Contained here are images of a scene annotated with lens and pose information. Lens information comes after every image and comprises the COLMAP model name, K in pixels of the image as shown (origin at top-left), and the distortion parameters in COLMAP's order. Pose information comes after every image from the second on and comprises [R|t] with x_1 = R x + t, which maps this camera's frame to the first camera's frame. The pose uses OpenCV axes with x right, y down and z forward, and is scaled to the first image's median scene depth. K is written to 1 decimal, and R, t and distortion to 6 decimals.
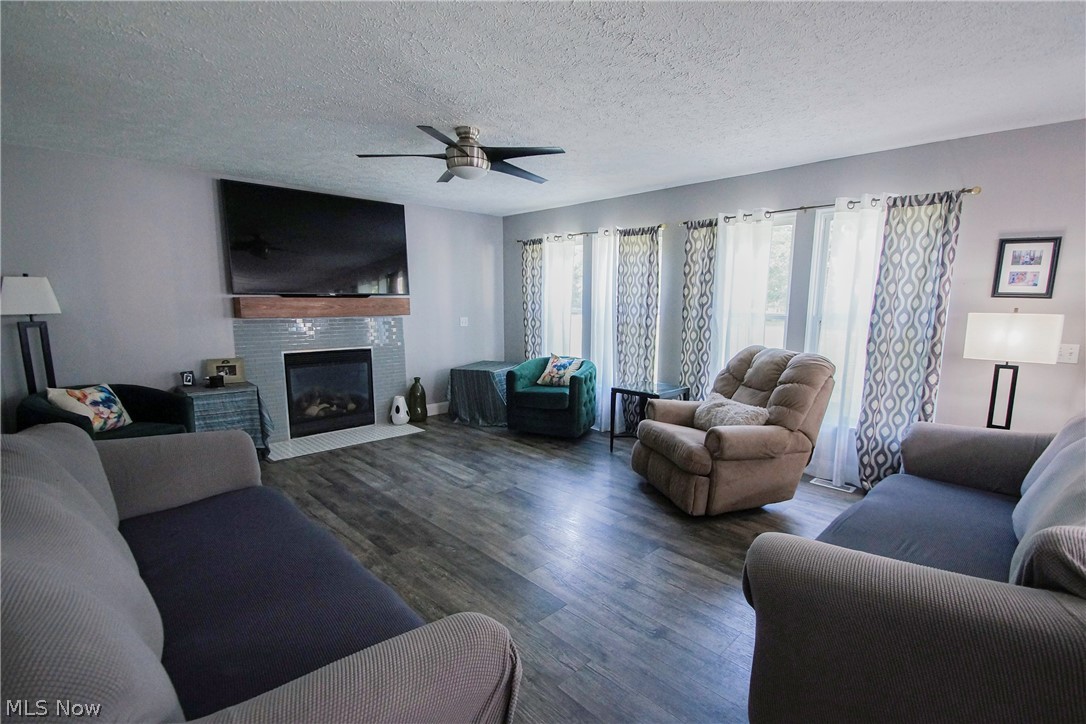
lens RADIAL K [[477.9, 0, 541.4], [0, 477.9, 364.3], [0, 0, 1]] dist [0.004118, 0.000329]
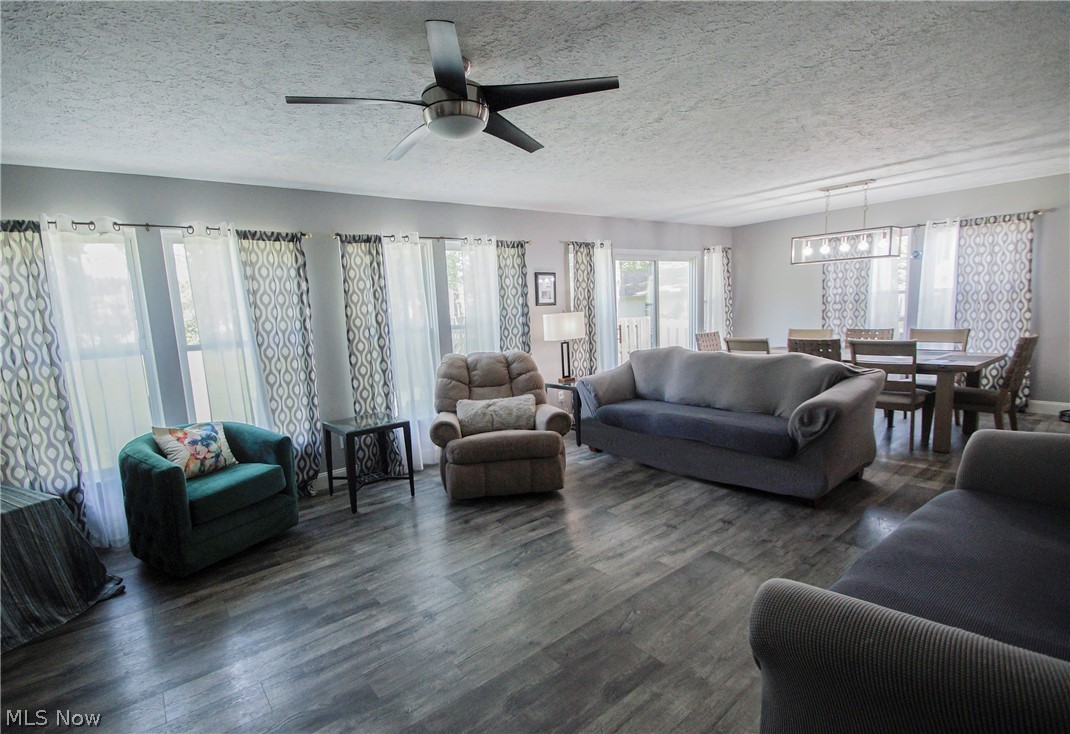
lens RADIAL K [[464.7, 0, 533.8], [0, 464.7, 365.4], [0, 0, 1]] dist [-0.001419, 0.000078]
pose [[0.169997, -0.138788, 0.975622, -0.570751], [0.193687, 0.975427, 0.105012, -0.086888], [-0.966223, 0.171113, 0.192701, 0.580062]]
